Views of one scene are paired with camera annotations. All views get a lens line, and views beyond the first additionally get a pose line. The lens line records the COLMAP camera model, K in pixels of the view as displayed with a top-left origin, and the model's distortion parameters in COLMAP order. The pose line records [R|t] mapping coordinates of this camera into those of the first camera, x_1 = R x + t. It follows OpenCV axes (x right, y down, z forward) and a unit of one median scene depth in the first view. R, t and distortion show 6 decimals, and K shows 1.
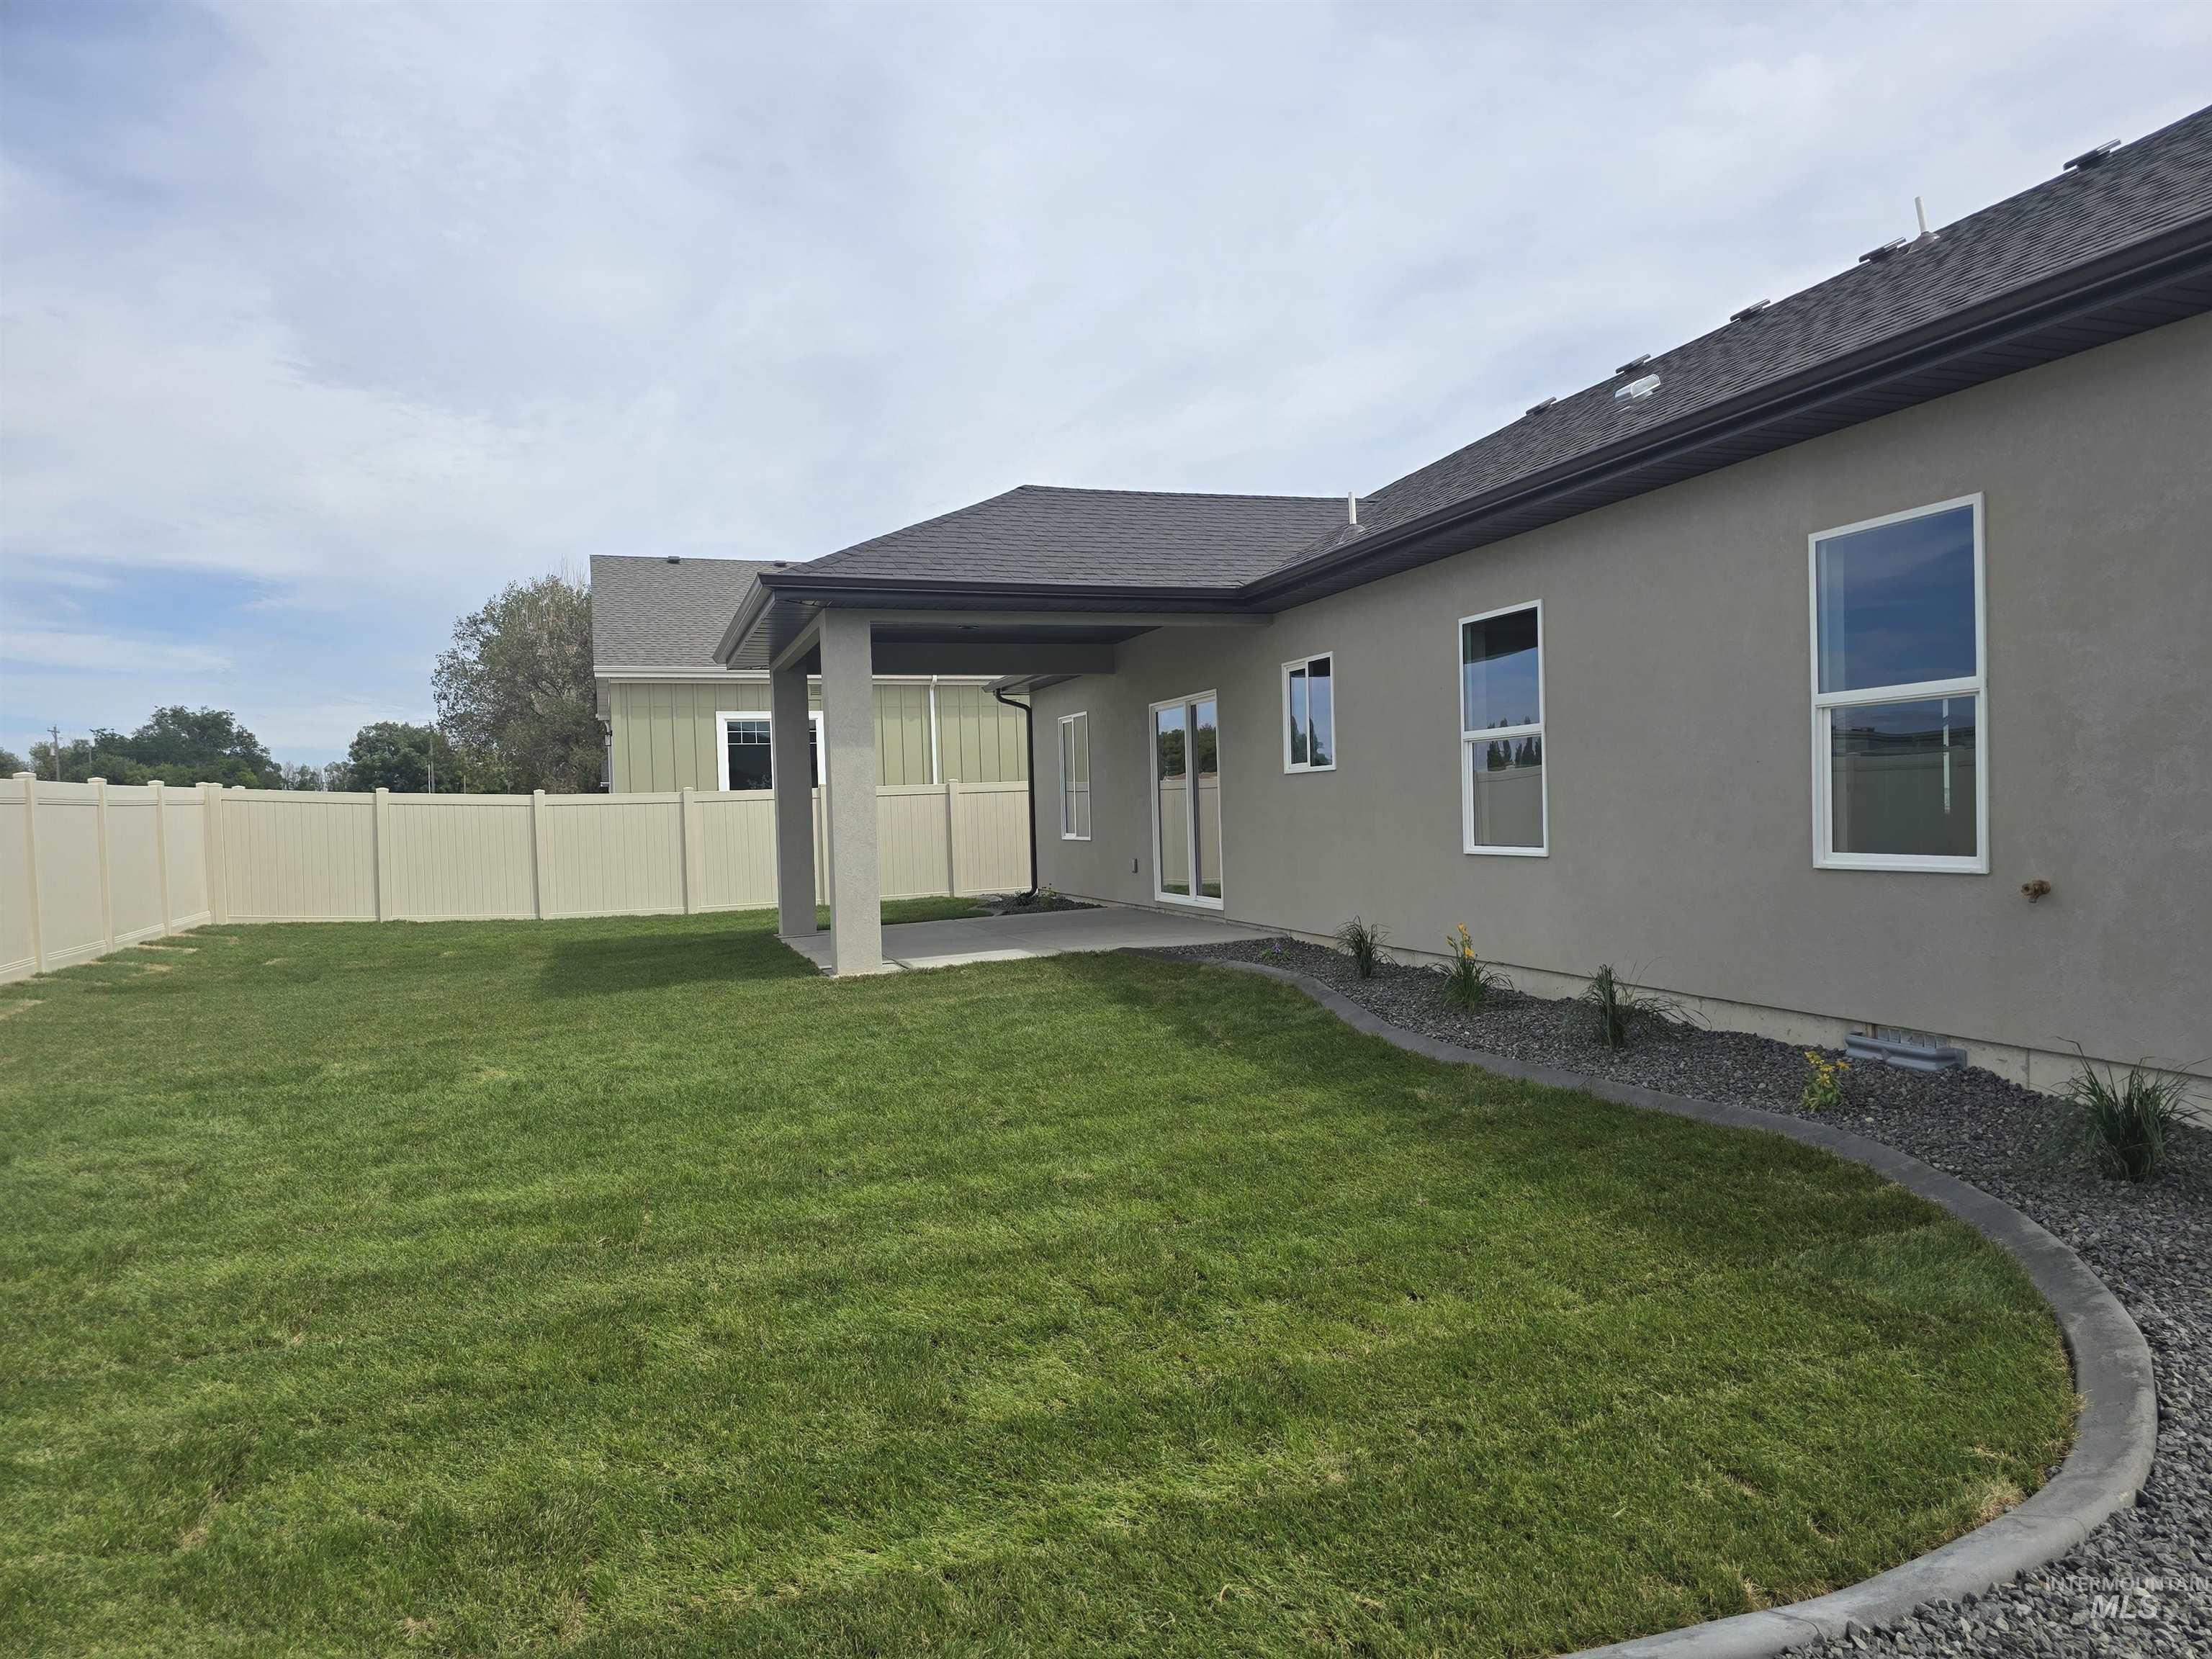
lens RADIAL K [[1526.9, 0, 1106.0], [0, 1526.9, 829.5], [0, 0, 1]] dist [0.047185, -0.002936]
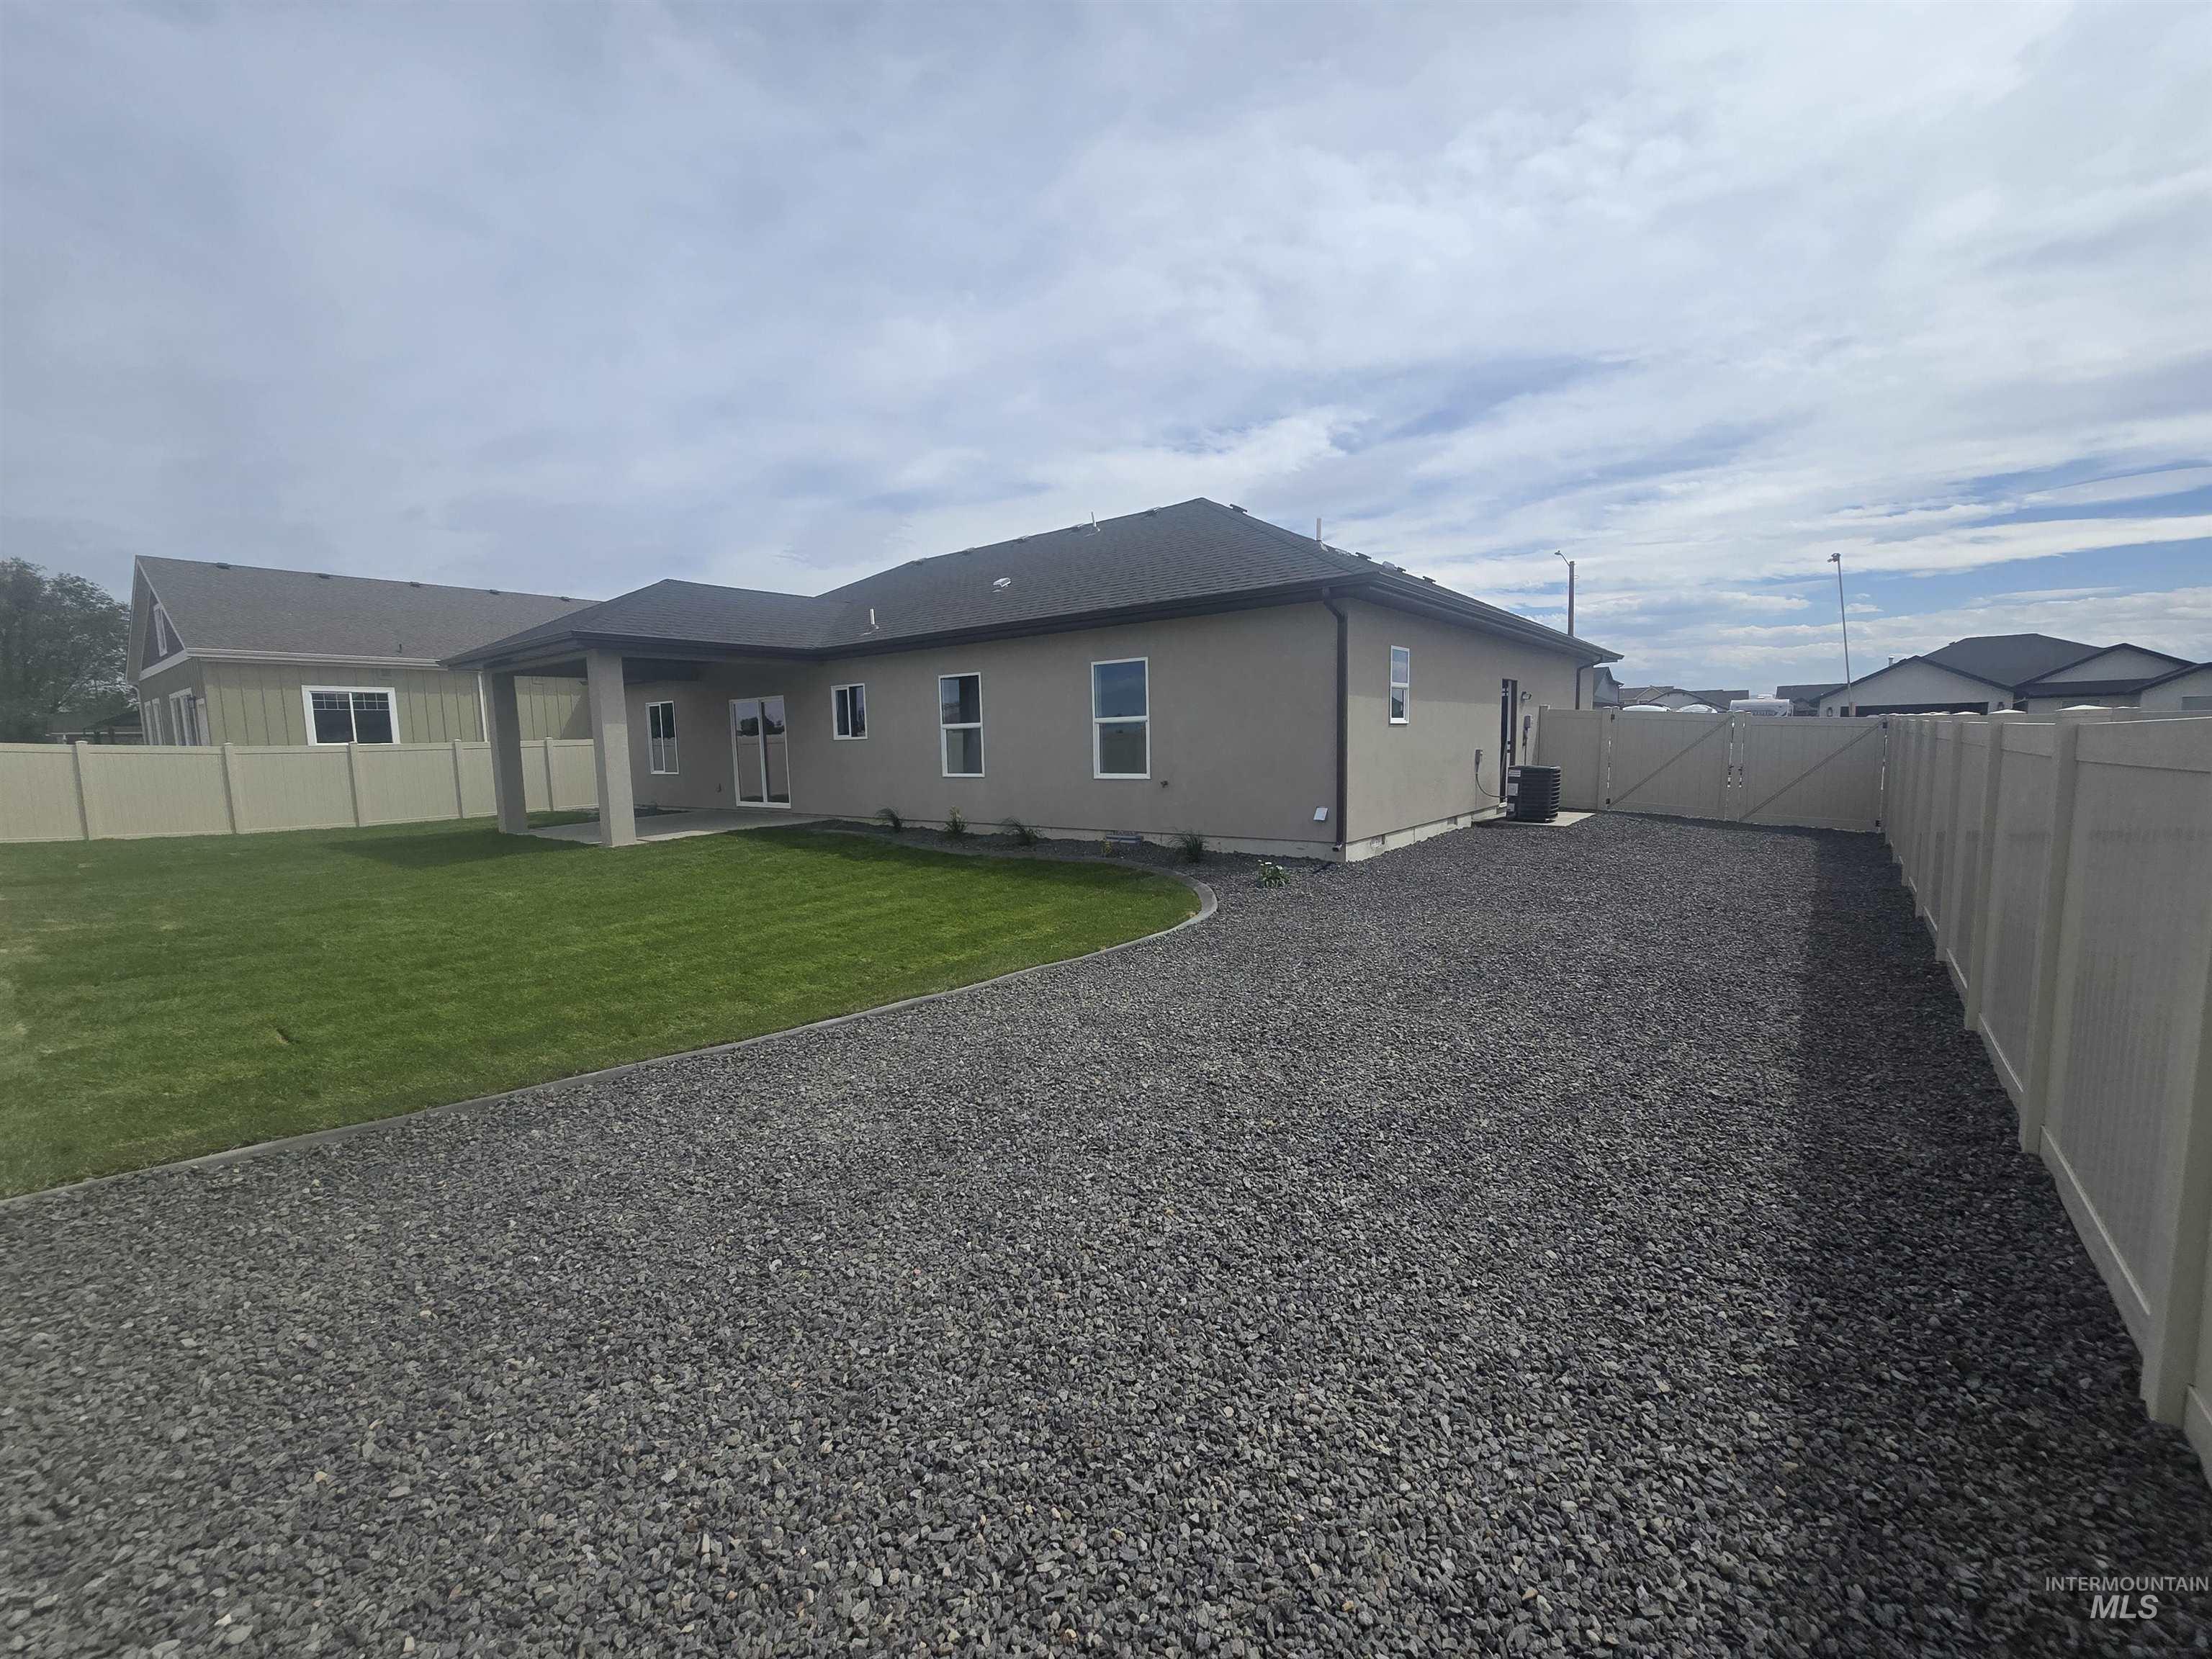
lens RADIAL K [[901.0, 0, 1101.4], [0, 901.0, 834.9], [0, 0, 1]] dist [-0.001380, -0.000051]
pose [[0.845720, -0.046535, 0.531593, -0.236153], [0.006493, 0.997014, 0.076947, -0.000020], [-0.533587, -0.061624, 0.843497, -0.239323]]
